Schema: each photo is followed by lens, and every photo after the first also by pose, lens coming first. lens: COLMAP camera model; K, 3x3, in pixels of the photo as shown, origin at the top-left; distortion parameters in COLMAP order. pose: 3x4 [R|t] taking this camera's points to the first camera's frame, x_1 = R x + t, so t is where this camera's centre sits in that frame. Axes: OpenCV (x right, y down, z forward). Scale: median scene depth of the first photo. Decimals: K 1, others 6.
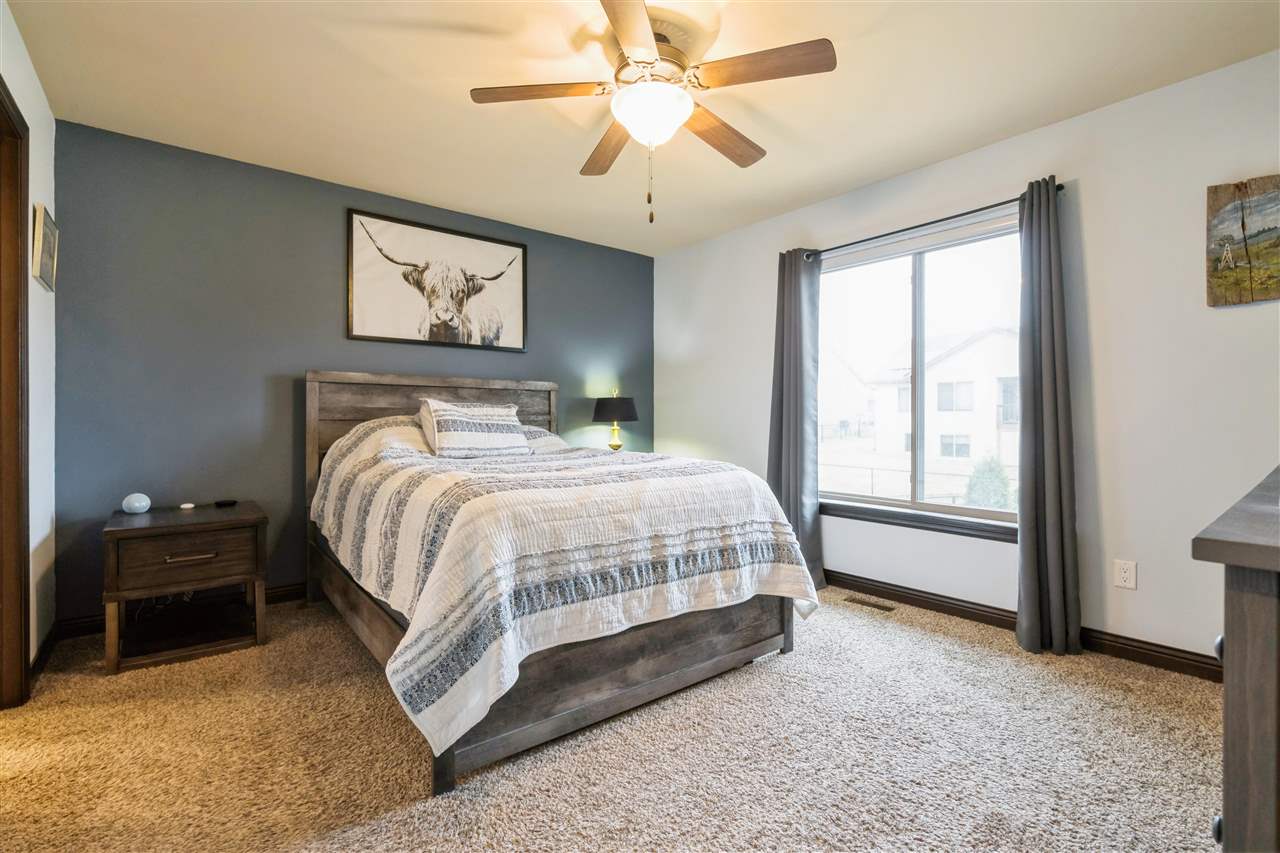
lens RADIAL K [[584.2, 0, 634.3], [0, 584.2, 421.5], [0, 0, 1]] dist [-0.000545, -0.000384]
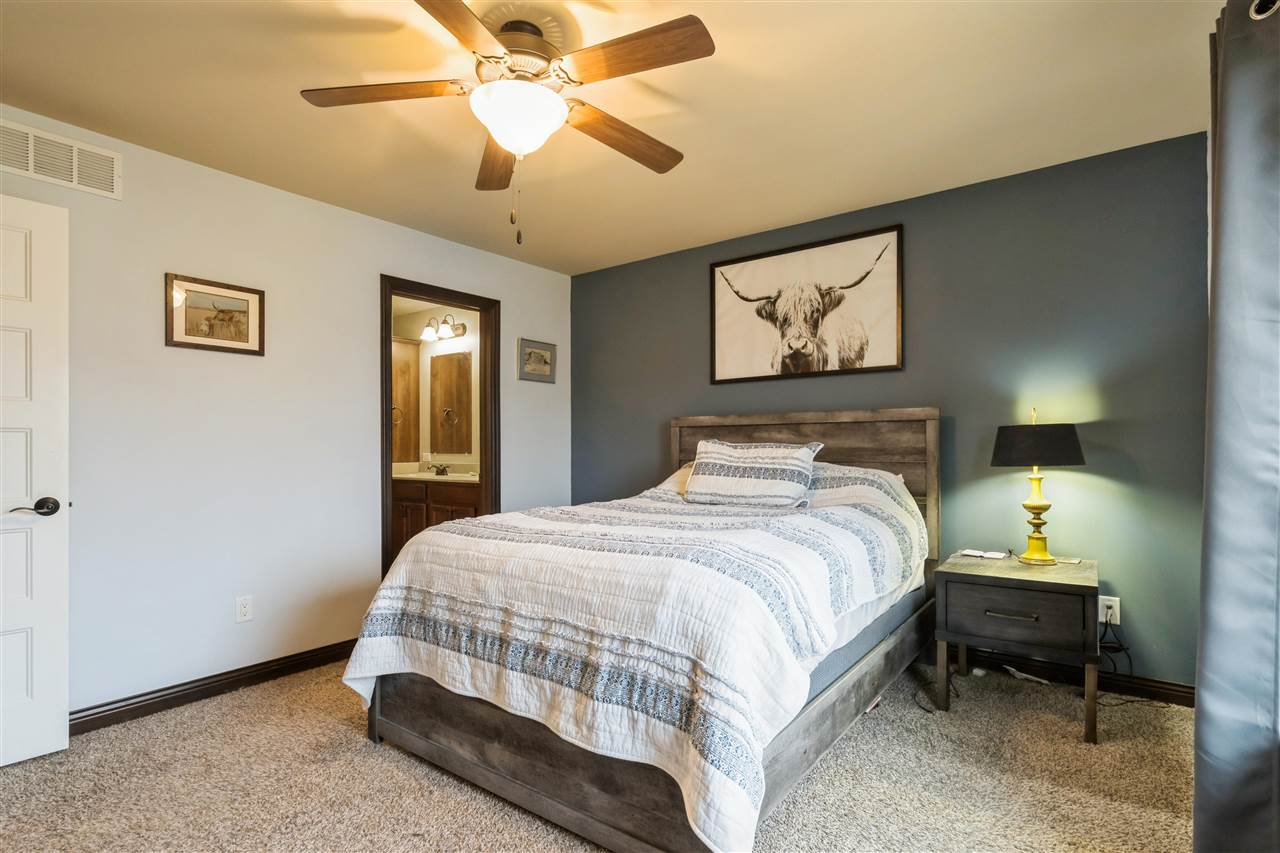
lens RADIAL K [[630.3, 0, 642.7], [0, 630.3, 437.0], [0, 0, 1]] dist [-0.000482, 0.000213]
pose [[0.249961, -0.017343, -0.968101, 0.558307], [0.004910, 0.999849, -0.016644, -0.023912], [0.968244, -0.000593, 0.250008, 0.541391]]
